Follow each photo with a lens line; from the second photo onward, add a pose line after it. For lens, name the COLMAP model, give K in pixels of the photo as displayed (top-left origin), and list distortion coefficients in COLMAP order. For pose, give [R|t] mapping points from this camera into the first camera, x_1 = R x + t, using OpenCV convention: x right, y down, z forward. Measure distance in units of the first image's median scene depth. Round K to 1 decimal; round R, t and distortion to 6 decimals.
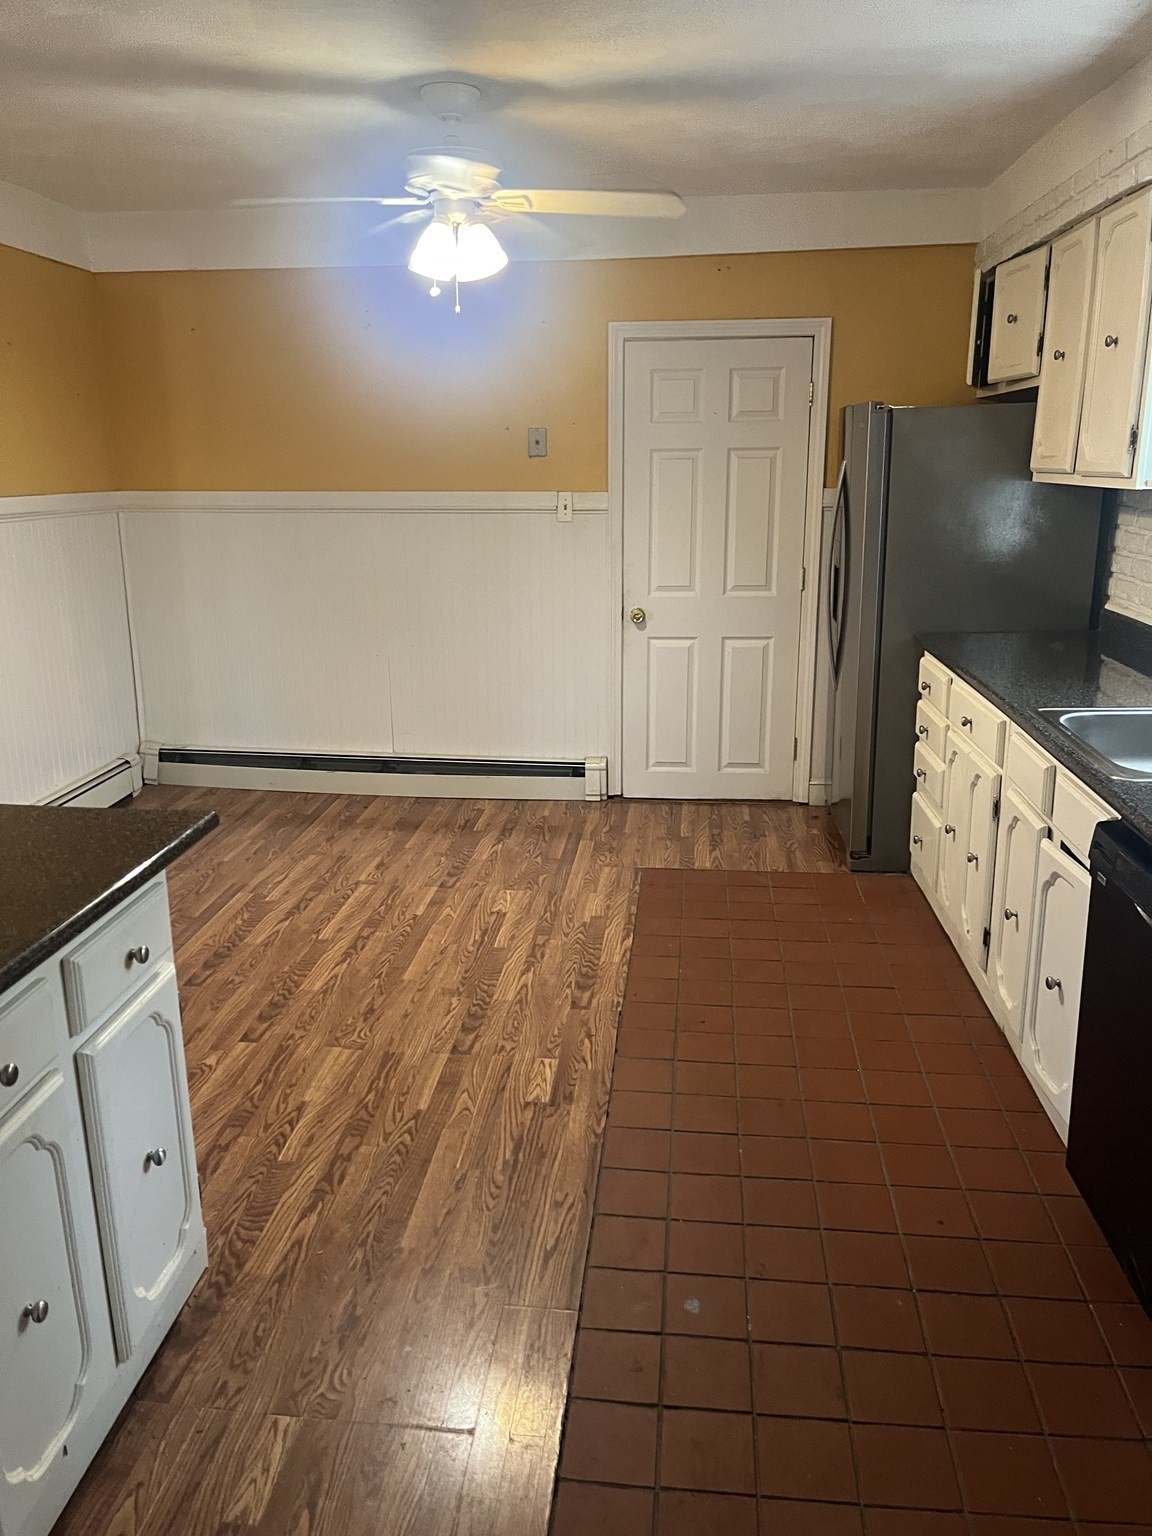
lens RADIAL K [[1158.7, 0, 563.9], [0, 1158.7, 774.3], [0, 0, 1]] dist [0.081091, -0.111325]
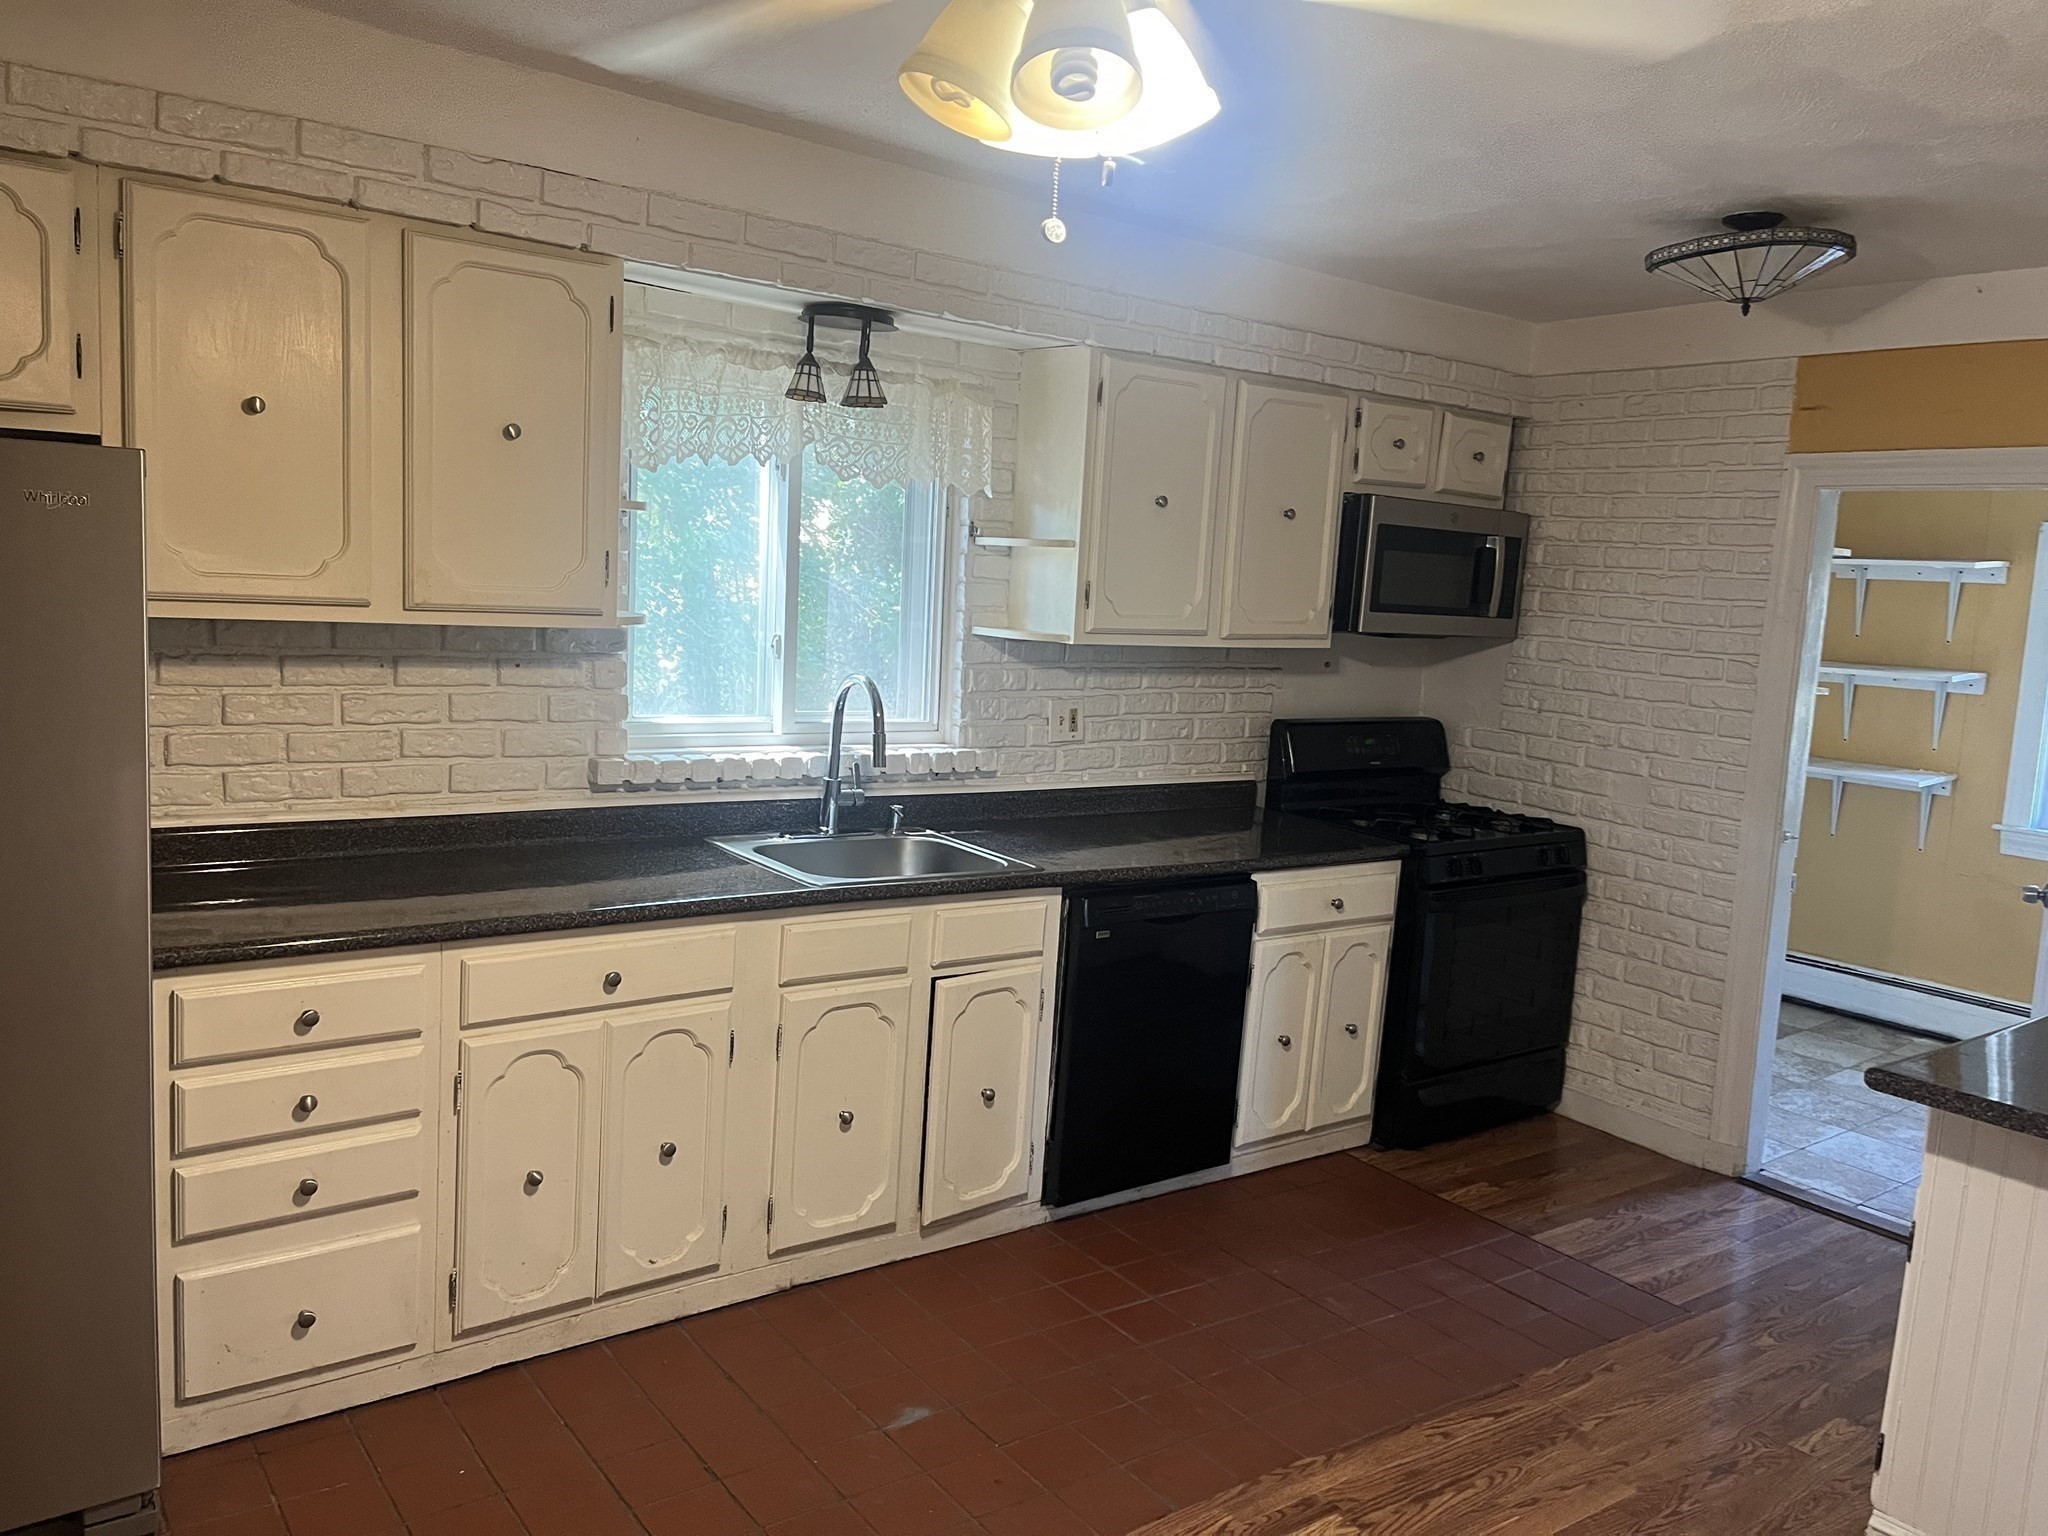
lens RADIAL K [[1544.9, 0, 1024.3], [0, 1544.9, 769.0], [0, 0, 1]] dist [0.081091, -0.111325]
pose [[-0.679277, -0.122668, 0.723558, -0.405414], [0.144362, 0.944334, 0.295624, -0.355680], [-0.719544, 0.305265, -0.623755, 1.247804]]
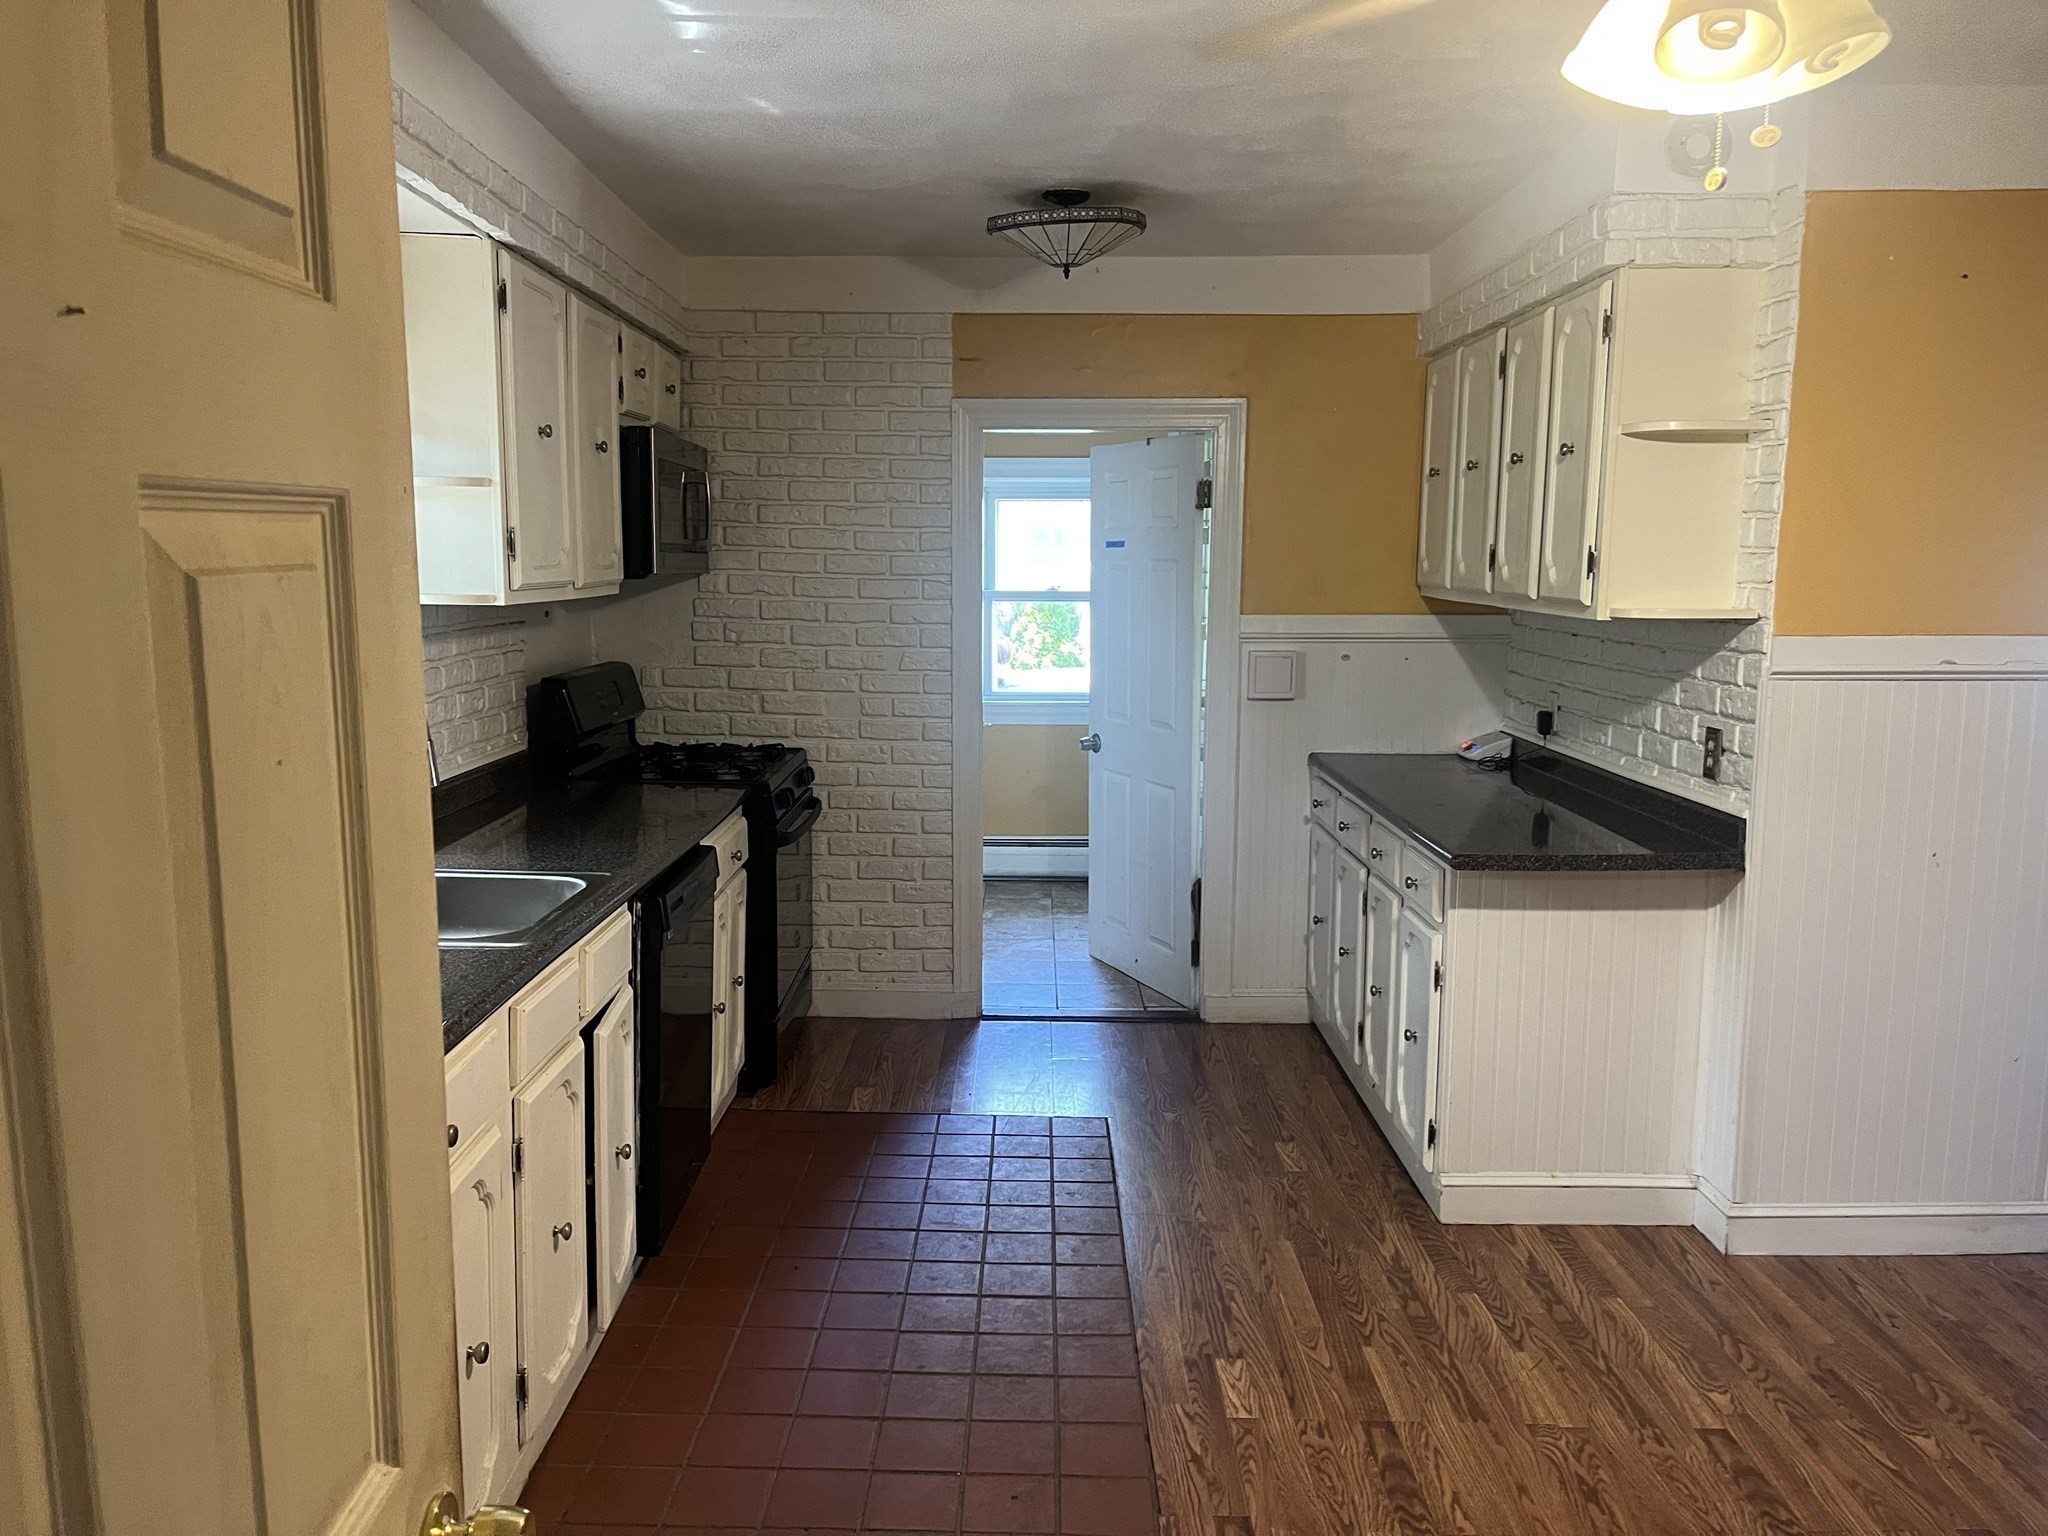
lens RADIAL K [[1544.9, 0, 1009.4], [0, 1544.9, 774.0], [0, 0, 1]] dist [0.081091, -0.111325]
pose [[-0.995523, 0.014927, -0.093331, 0.169311], [-0.023240, 0.918480, 0.394784, -0.383749], [0.091616, 0.395186, -0.914021, 1.403302]]
